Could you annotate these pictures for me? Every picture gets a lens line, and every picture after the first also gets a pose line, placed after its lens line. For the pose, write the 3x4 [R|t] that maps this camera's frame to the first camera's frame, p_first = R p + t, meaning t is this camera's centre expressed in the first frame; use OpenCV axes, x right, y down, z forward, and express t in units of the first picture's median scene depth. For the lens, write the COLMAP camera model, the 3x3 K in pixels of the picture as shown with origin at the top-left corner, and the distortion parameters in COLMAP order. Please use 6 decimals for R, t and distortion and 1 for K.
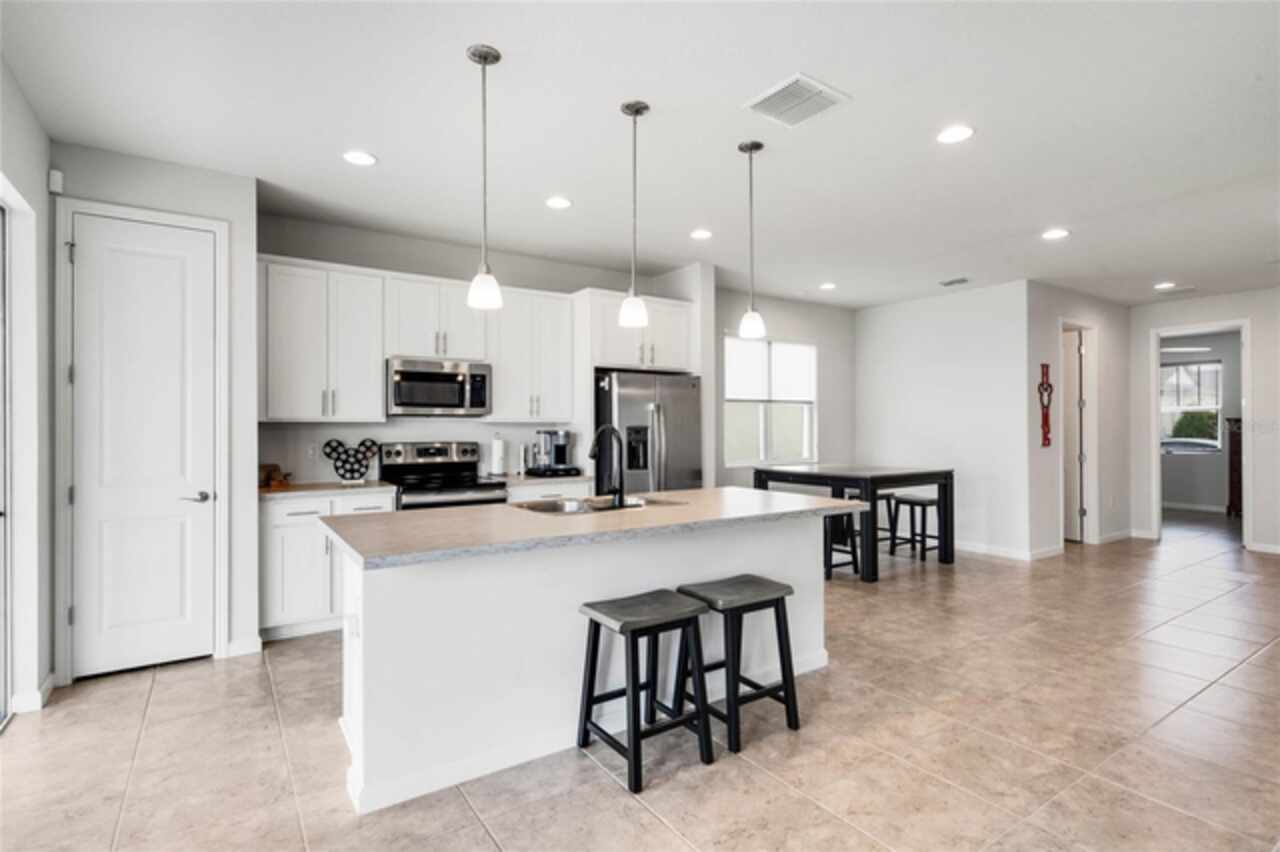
lens RADIAL K [[627.3, 0, 642.1], [0, 627.3, 421.7], [0, 0, 1]] dist [0.001832, -0.000143]
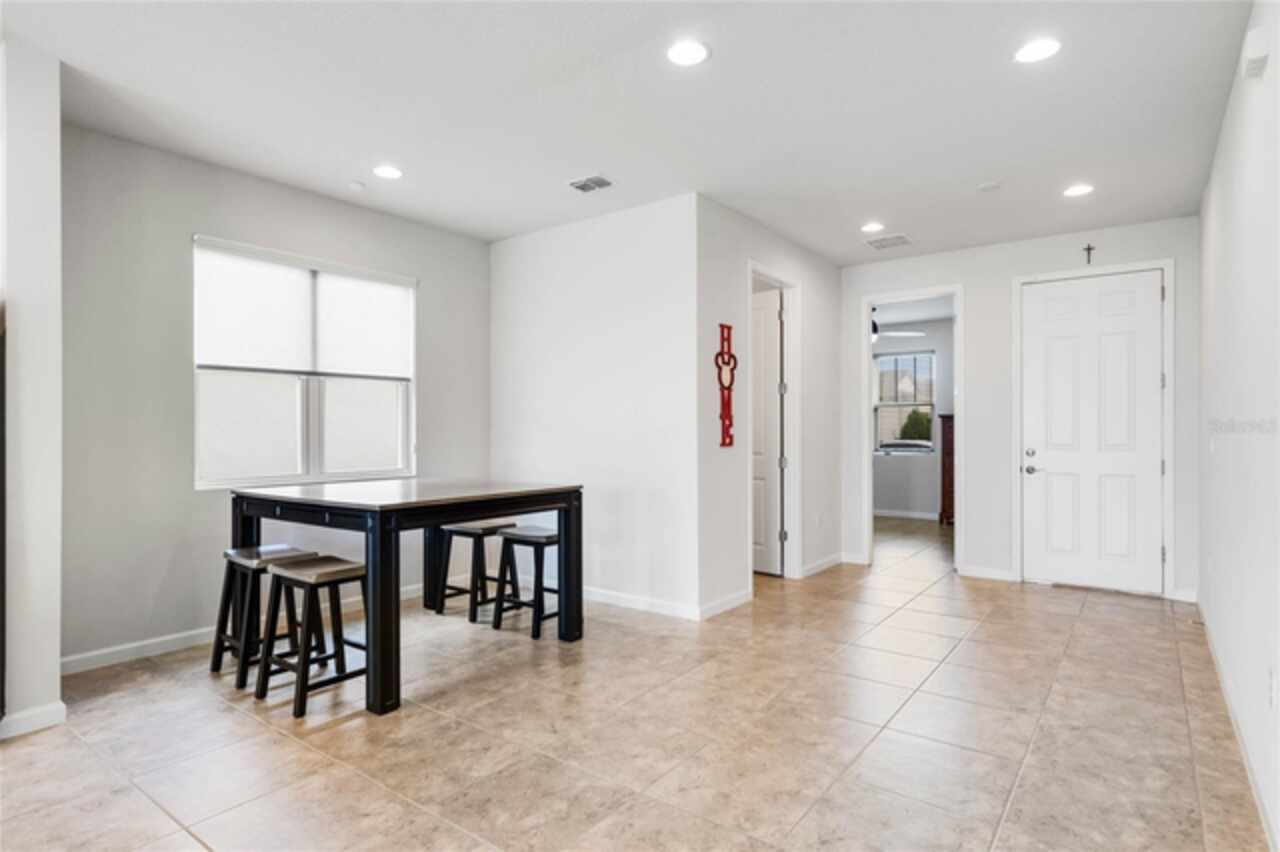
lens RADIAL K [[682.7, 0, 638.7], [0, 682.7, 430.7], [0, 0, 1]] dist [-0.002710, 0.000296]
pose [[0.944953, -0.000112, 0.327207, 0.292951], [-0.002306, 0.999973, 0.007001, 0.016375], [-0.327199, -0.007371, 0.944927, 0.313826]]
